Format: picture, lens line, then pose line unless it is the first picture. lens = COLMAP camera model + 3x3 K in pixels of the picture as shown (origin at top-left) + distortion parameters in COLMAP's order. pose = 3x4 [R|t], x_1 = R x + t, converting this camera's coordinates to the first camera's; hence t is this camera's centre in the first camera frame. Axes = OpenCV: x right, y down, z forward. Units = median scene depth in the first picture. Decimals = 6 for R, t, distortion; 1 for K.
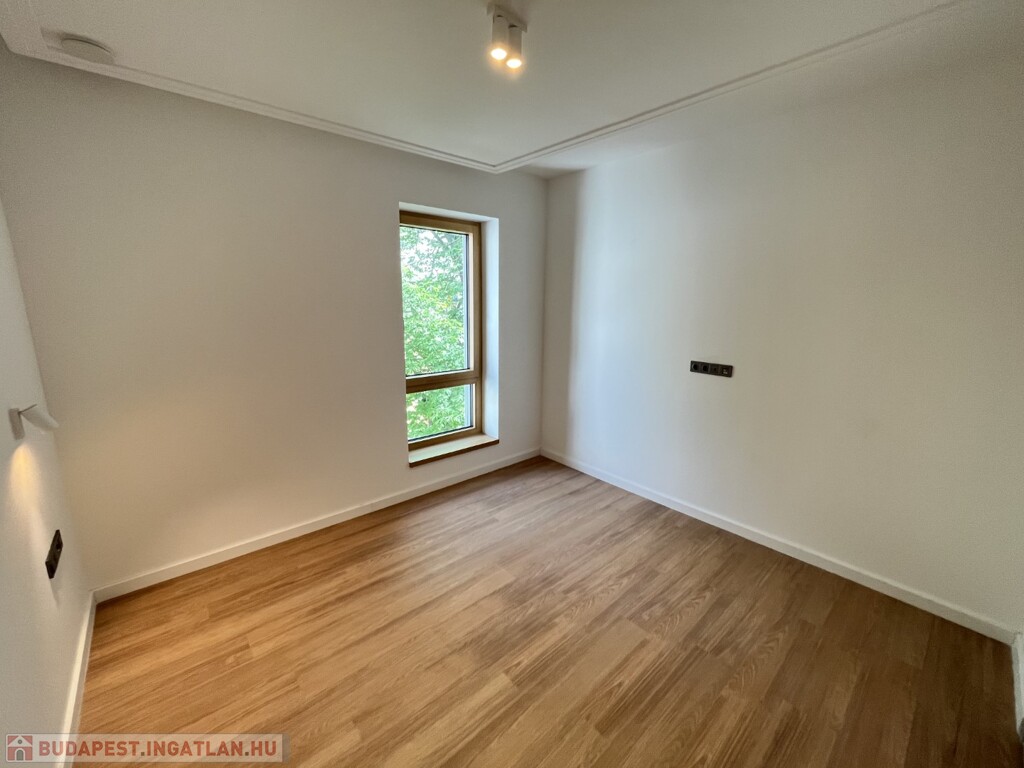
lens RADIAL K [[415.4, 0, 508.0], [0, 415.4, 381.3], [0, 0, 1]] dist [-0.001376, 0.000389]
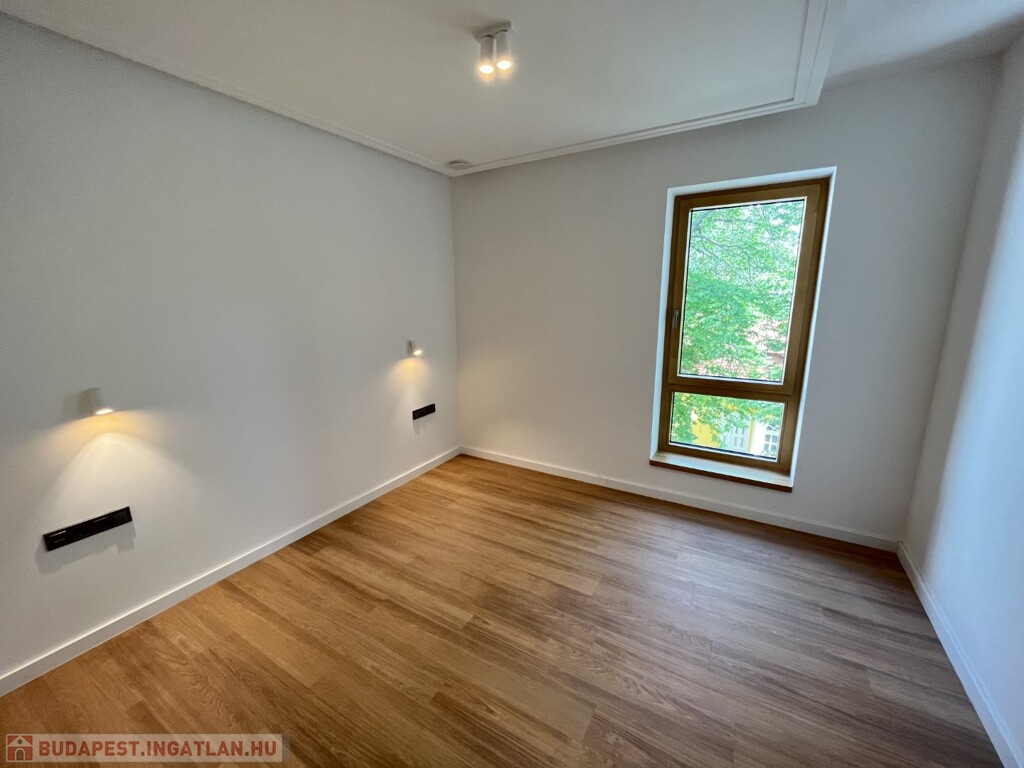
lens RADIAL K [[415.4, 0, 508.0], [0, 415.4, 381.3], [0, 0, 1]] dist [-0.001376, 0.000389]
pose [[0.307245, 0.180718, -0.934313, 0.775349], [-0.174442, 0.975862, 0.131391, -0.074728], [0.935506, 0.122614, 0.331354, 0.504124]]
